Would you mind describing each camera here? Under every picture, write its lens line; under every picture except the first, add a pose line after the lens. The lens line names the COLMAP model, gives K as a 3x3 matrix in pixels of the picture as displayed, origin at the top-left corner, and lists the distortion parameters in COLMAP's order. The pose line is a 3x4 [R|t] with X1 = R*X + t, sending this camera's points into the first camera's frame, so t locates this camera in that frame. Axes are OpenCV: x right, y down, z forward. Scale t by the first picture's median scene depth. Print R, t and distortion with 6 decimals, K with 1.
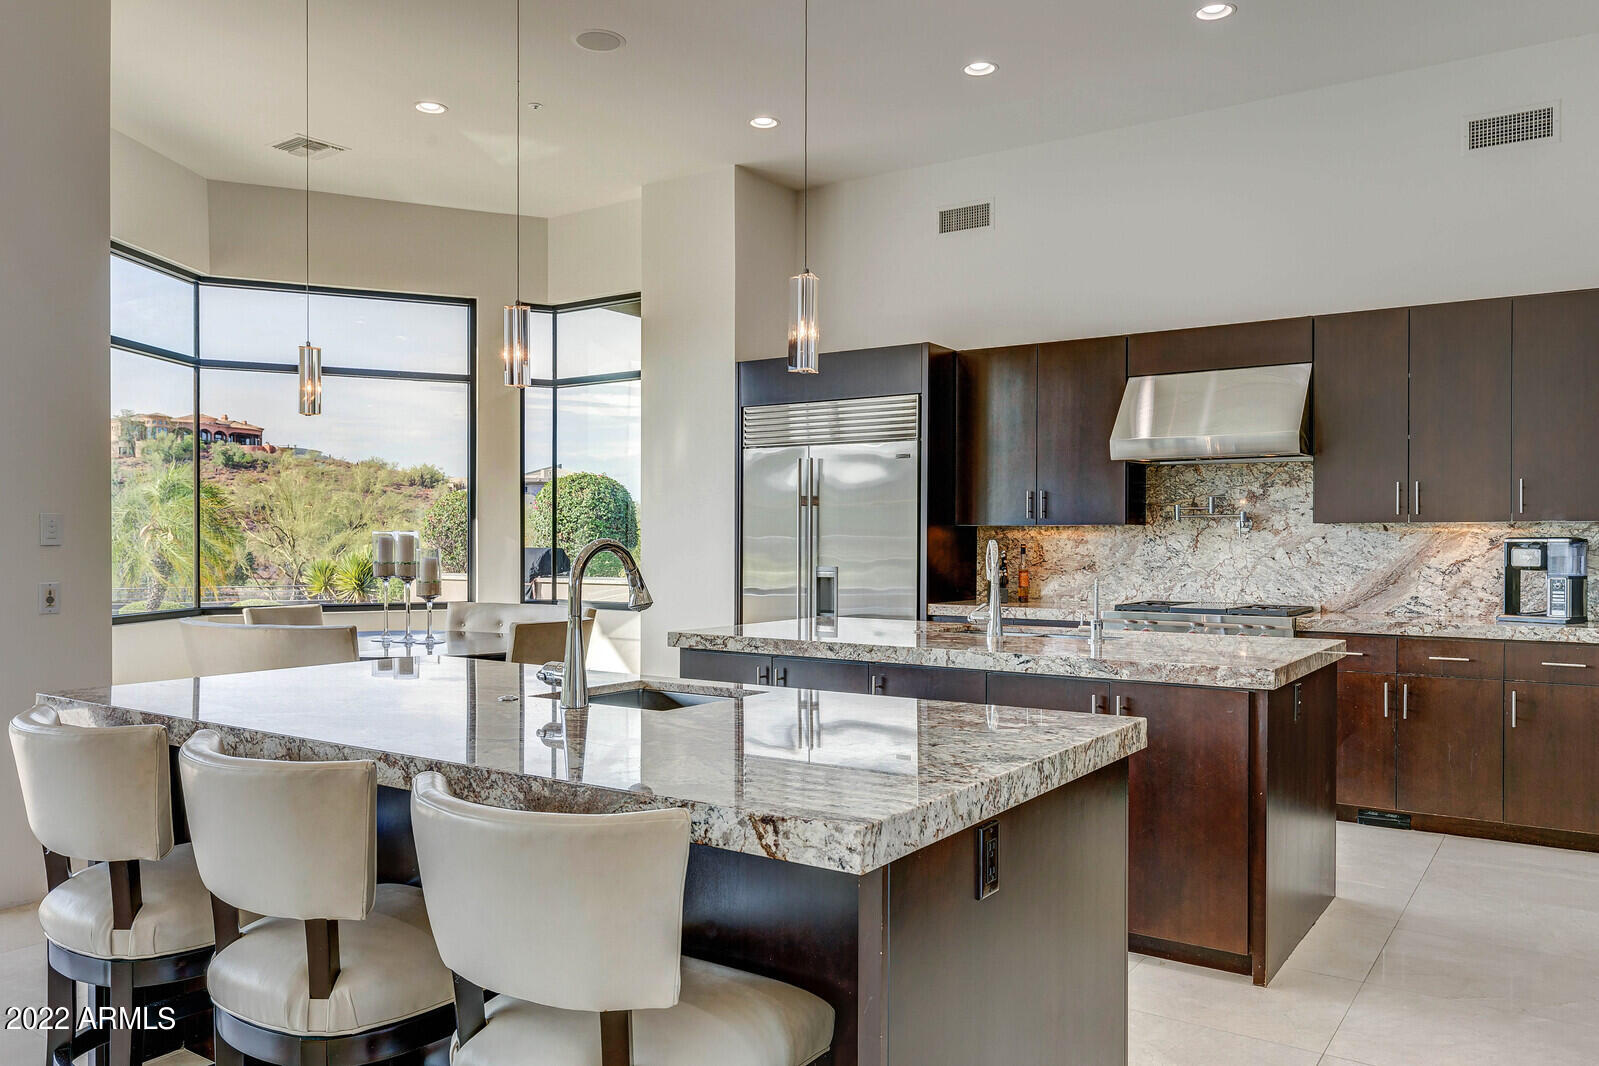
lens RADIAL K [[1196.7, 0, 798.8], [0, 1196.7, 537.1], [0, 0, 1]] dist [0.002296, 0.000328]
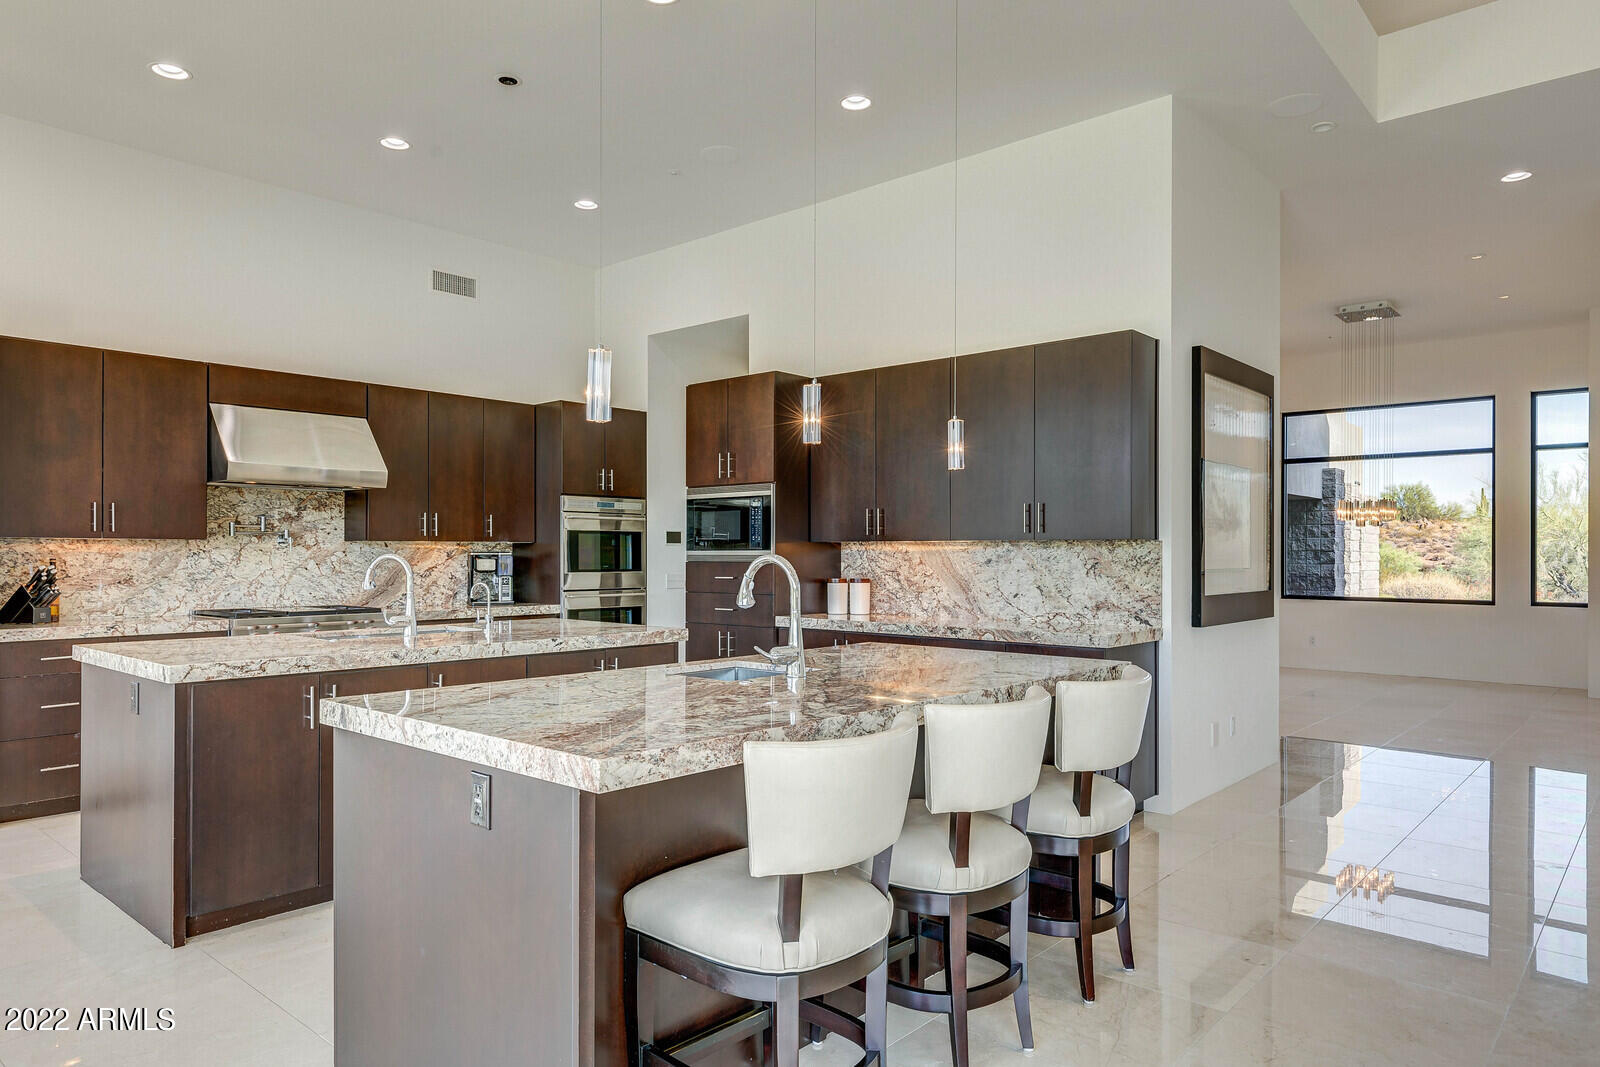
lens RADIAL K [[991.8, 0, 791.4], [0, 991.8, 549.1], [0, 0, 1]] dist [0.008615, 0.000411]
pose [[0.143534, 0.003351, 0.989640, -0.548034], [-0.001059, 0.999994, -0.003232, 0.000515], [-0.989645, -0.000584, 0.143537, 0.362107]]
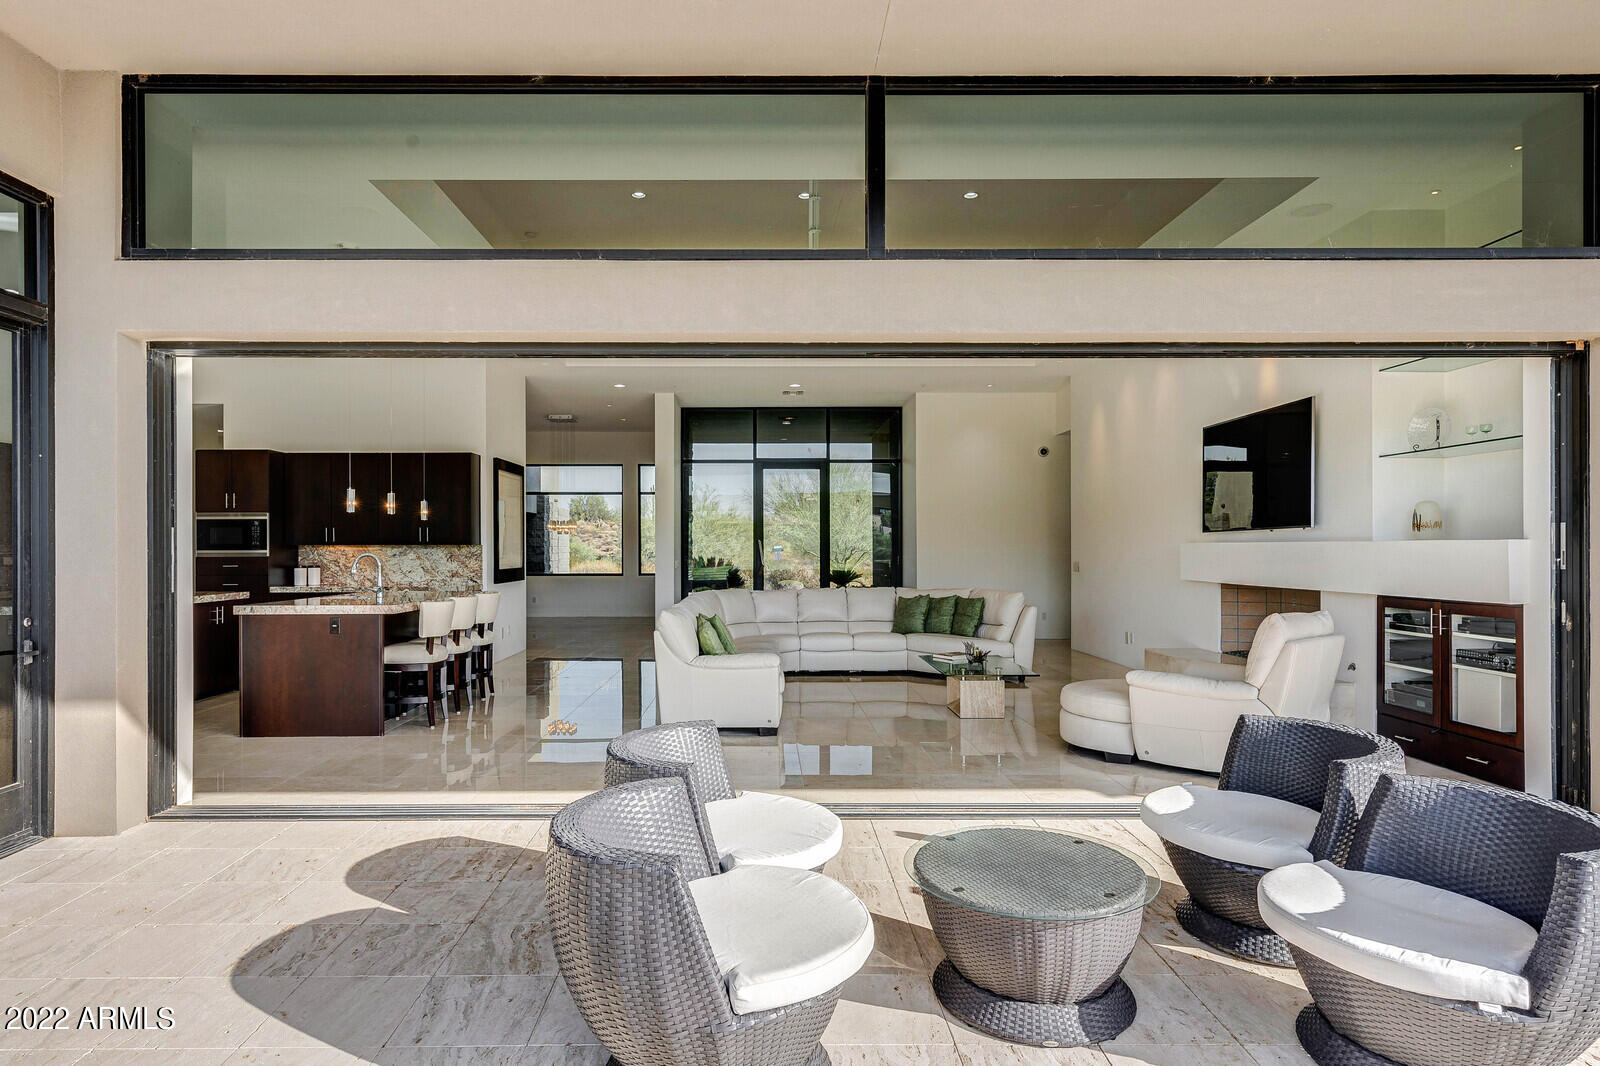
lens RADIAL K [[889.4, 0, 790.9], [0, 889.4, 544.5], [0, 0, 1]] dist [-0.001940, 0.000183]
pose [[-0.591605, 0.001584, 0.806226, -1.141747], [0.001766, 0.999998, -0.000669, -0.005975], [-0.806226, 0.001028, -0.591607, 0.602951]]
